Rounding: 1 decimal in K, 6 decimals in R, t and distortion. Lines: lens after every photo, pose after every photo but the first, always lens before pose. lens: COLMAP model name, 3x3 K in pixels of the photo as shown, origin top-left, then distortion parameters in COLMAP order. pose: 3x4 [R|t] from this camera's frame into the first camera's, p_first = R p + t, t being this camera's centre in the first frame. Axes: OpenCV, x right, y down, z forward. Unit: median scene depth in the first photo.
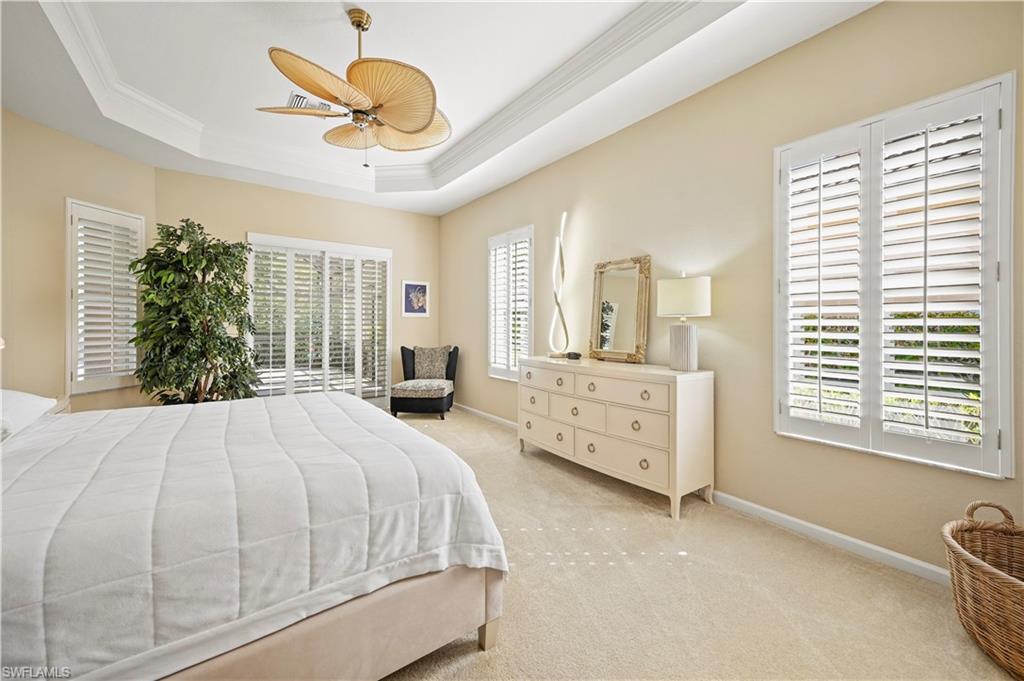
lens RADIAL K [[401.8, 0, 511.6], [0, 401.8, 319.1], [0, 0, 1]] dist [0.016904, 0.000295]
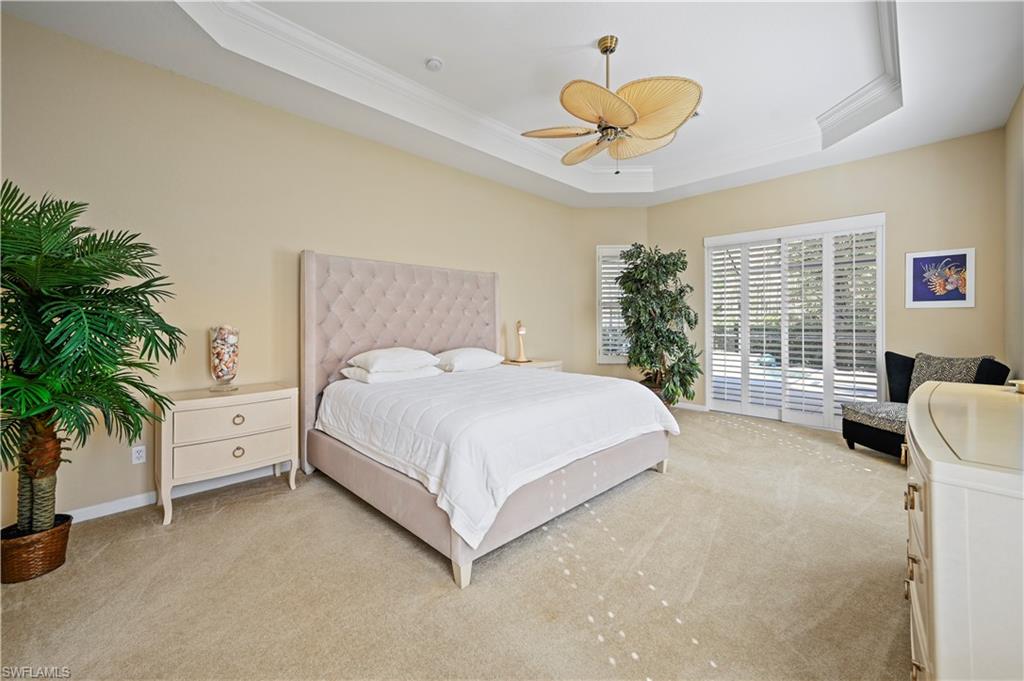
lens RADIAL K [[401.8, 0, 511.6], [0, 401.8, 319.1], [0, 0, 1]] dist [0.016904, 0.000295]
pose [[0.163317, -0.009297, -0.986530, 0.308781], [0.015141, 0.999861, -0.006916, 0.007623], [0.986457, -0.013807, 0.163435, 0.257648]]
